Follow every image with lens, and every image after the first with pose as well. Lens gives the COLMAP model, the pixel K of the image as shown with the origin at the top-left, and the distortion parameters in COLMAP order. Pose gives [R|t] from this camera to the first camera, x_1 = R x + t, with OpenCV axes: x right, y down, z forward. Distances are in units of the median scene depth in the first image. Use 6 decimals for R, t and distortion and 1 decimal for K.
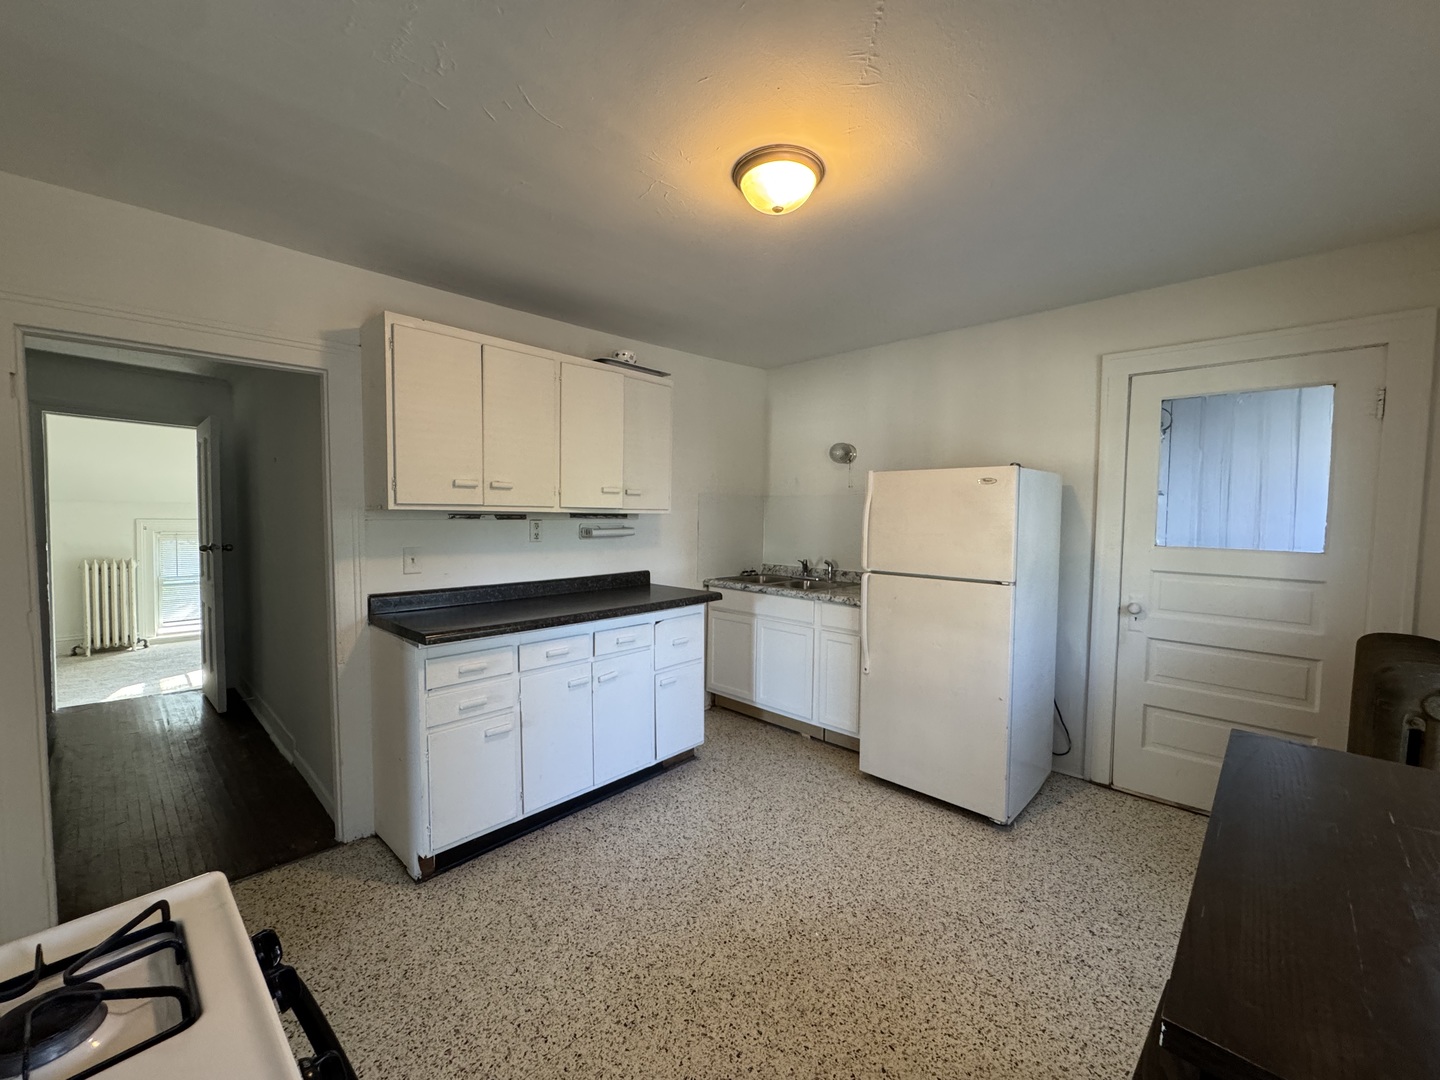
lens RADIAL K [[573.4, 0, 717.6], [0, 573.4, 537.1], [0, 0, 1]] dist [-0.002127, -0.000097]
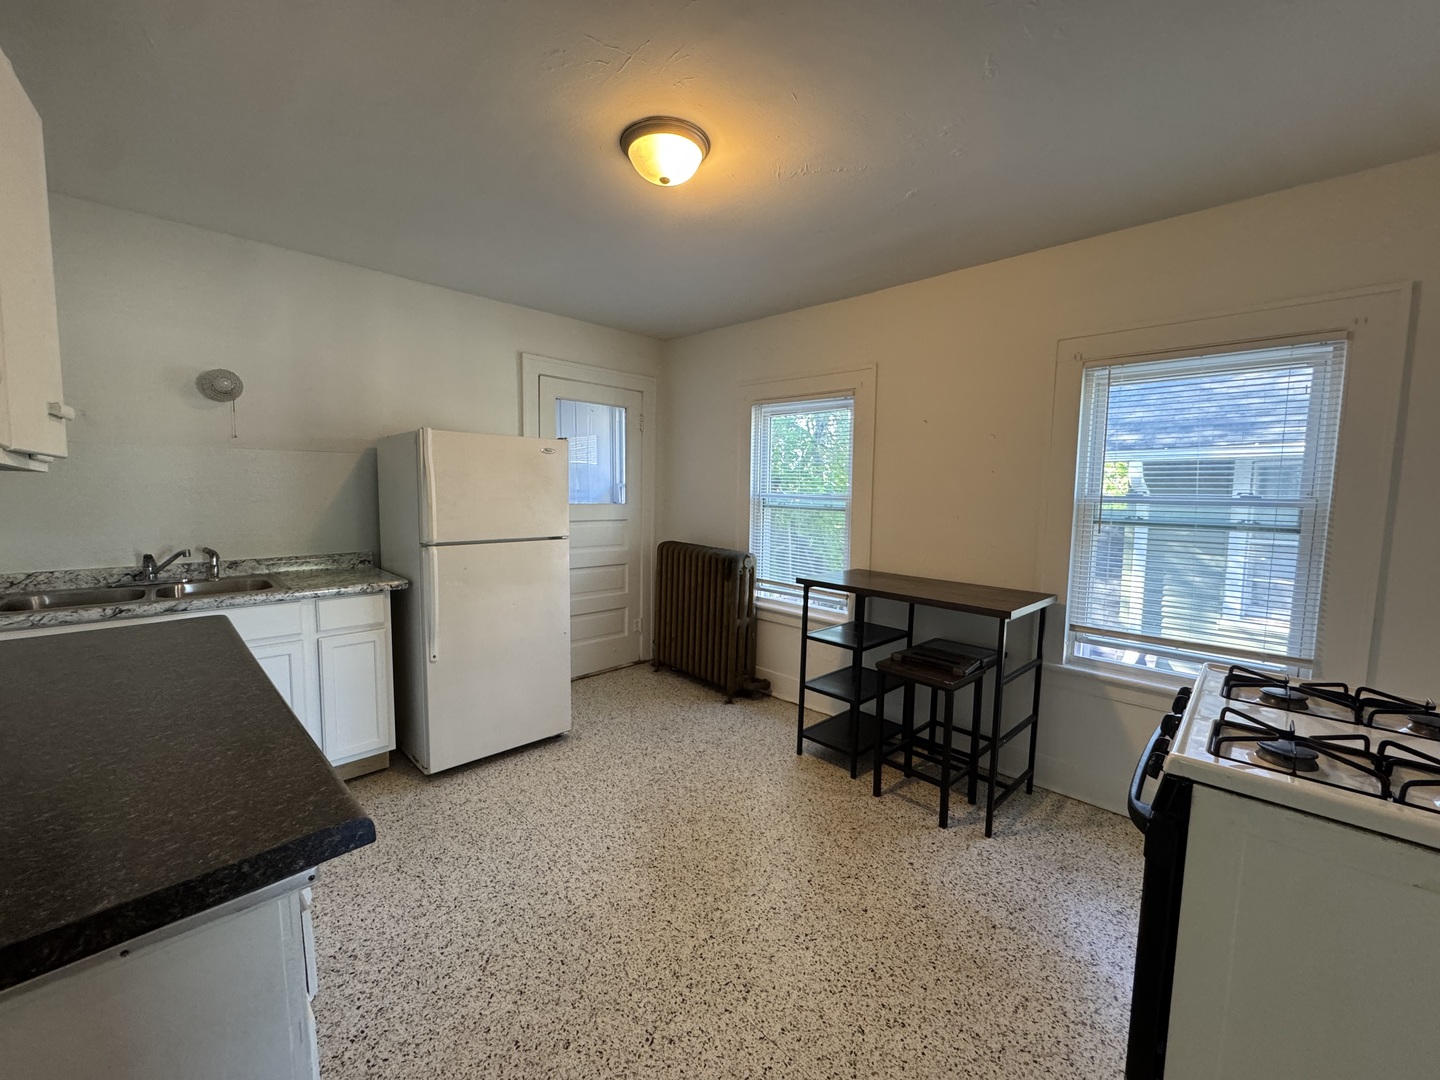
lens RADIAL K [[573.4, 0, 716.7], [0, 573.4, 540.5], [0, 0, 1]] dist [-0.002127, -0.000097]
pose [[0.023685, -0.095590, 0.995139, -0.888635], [0.030673, 0.995019, 0.094848, -0.023606], [-0.999249, 0.028277, 0.026499, 0.825703]]
